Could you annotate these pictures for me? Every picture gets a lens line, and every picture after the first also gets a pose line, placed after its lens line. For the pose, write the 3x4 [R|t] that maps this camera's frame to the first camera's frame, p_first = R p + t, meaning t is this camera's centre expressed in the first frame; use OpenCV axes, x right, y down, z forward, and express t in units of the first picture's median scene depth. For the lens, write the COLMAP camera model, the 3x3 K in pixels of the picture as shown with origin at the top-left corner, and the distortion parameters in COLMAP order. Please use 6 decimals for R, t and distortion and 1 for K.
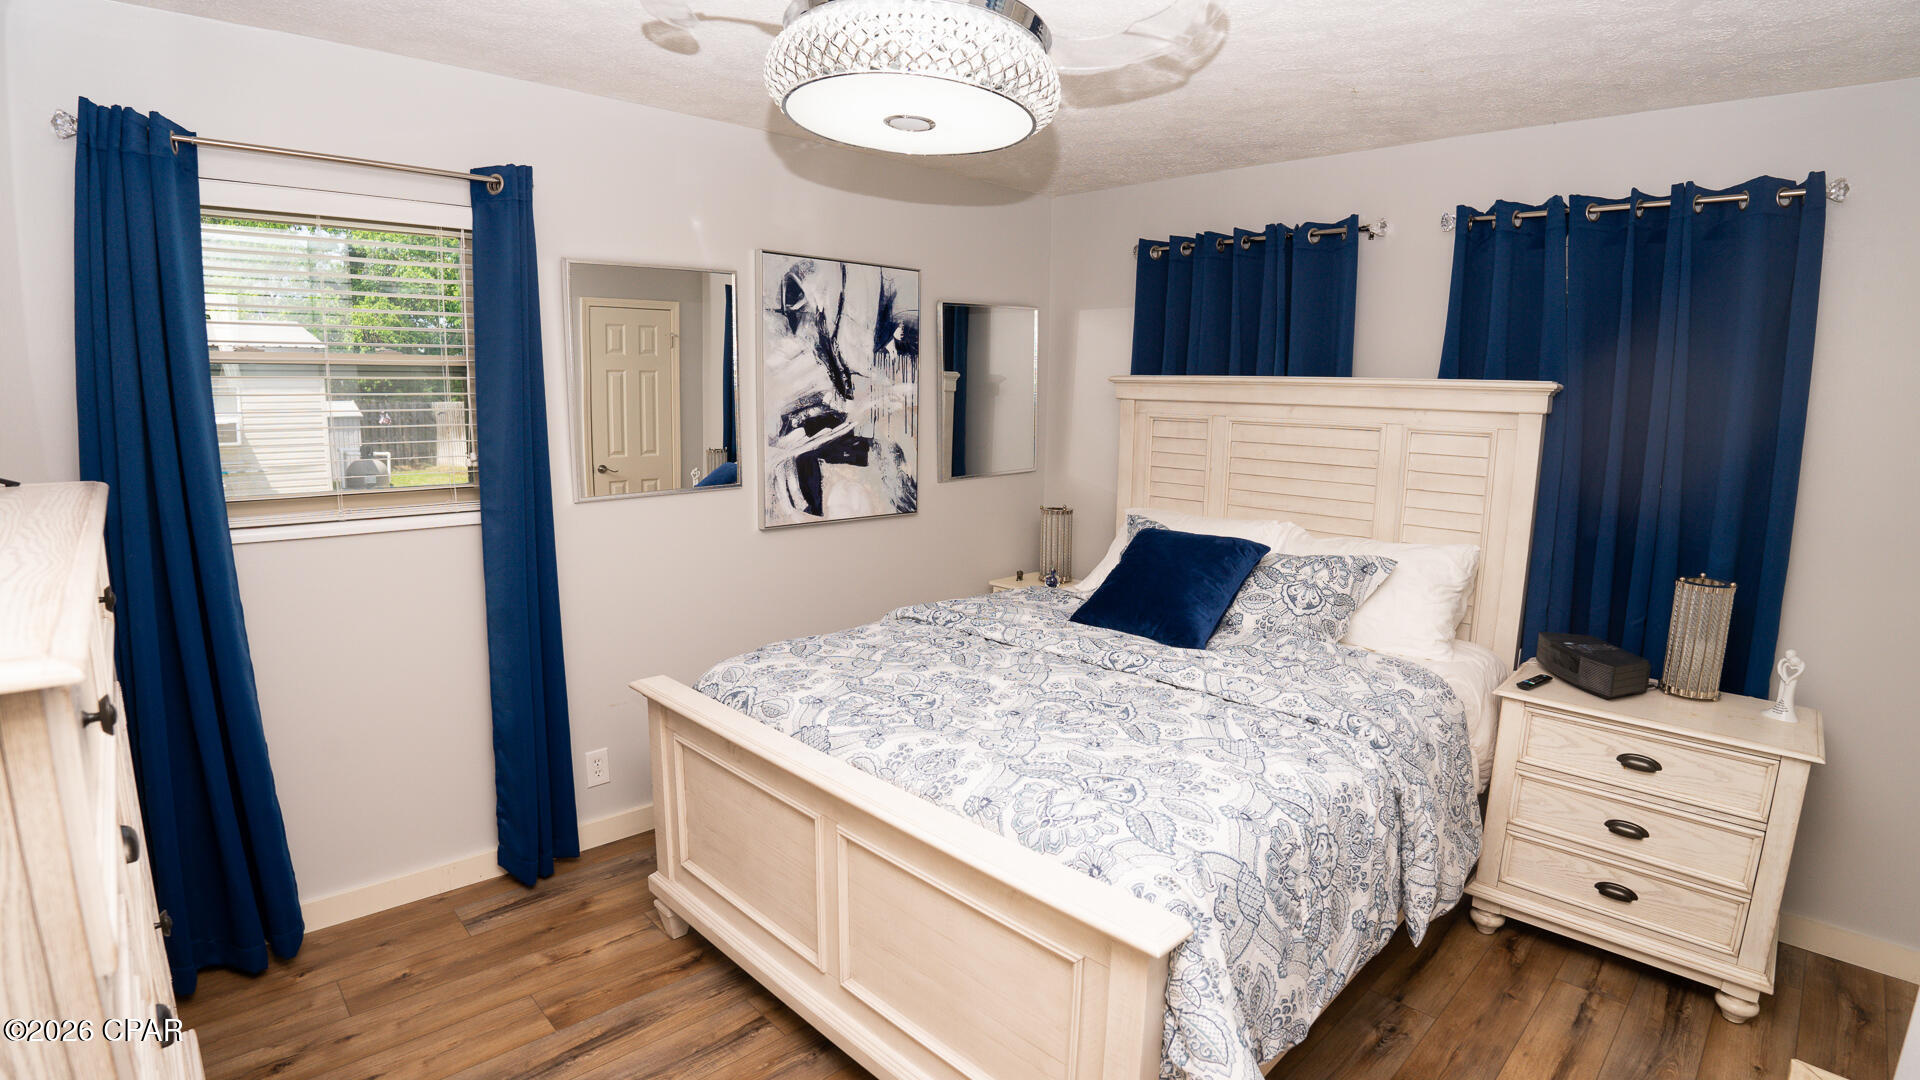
lens RADIAL K [[921.8, 0, 961.1], [0, 921.8, 545.8], [0, 0, 1]] dist [-0.114888, 0.027347]
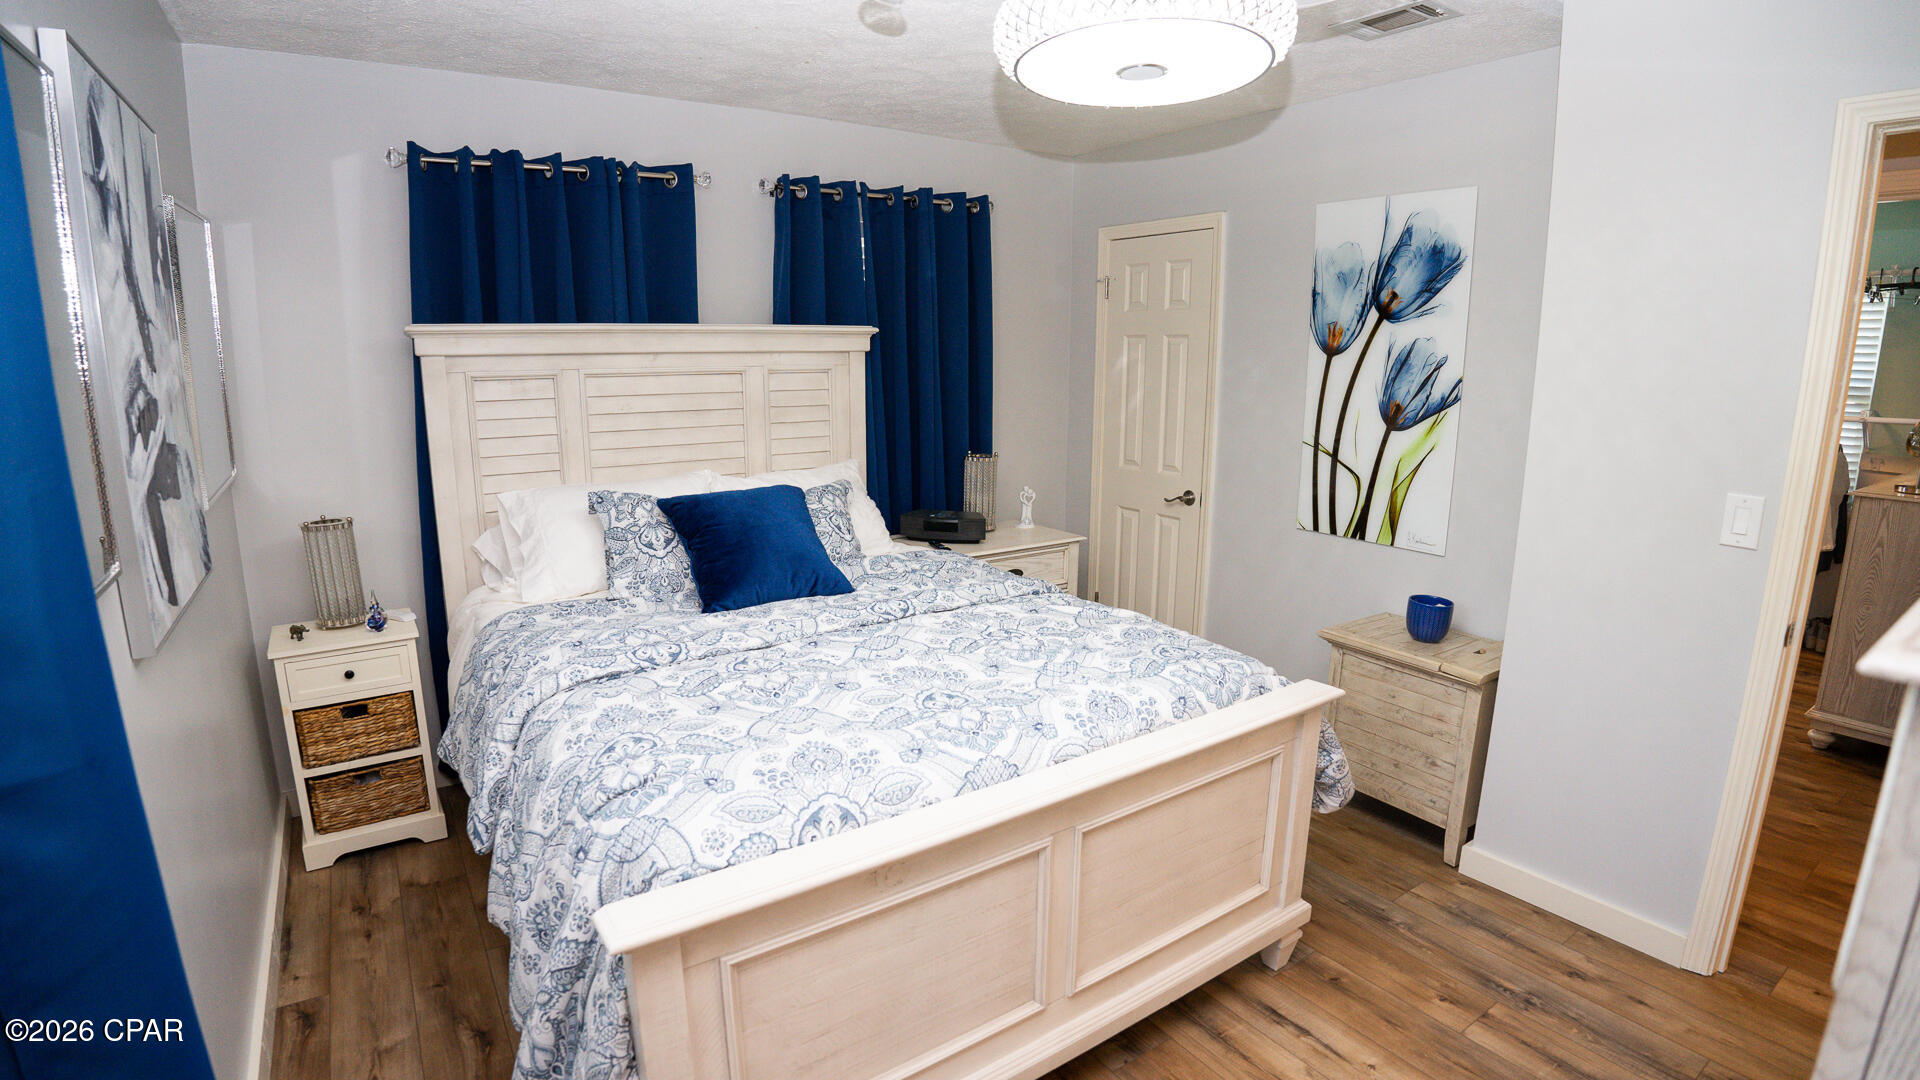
lens RADIAL K [[921.8, 0, 961.1], [0, 921.8, 545.8], [0, 0, 1]] dist [-0.114888, 0.027347]
pose [[0.168651, -0.217554, 0.961367, -0.646370], [0.159306, 0.968532, 0.191228, -0.104144], [-0.972717, 0.120901, 0.198002, 0.603502]]
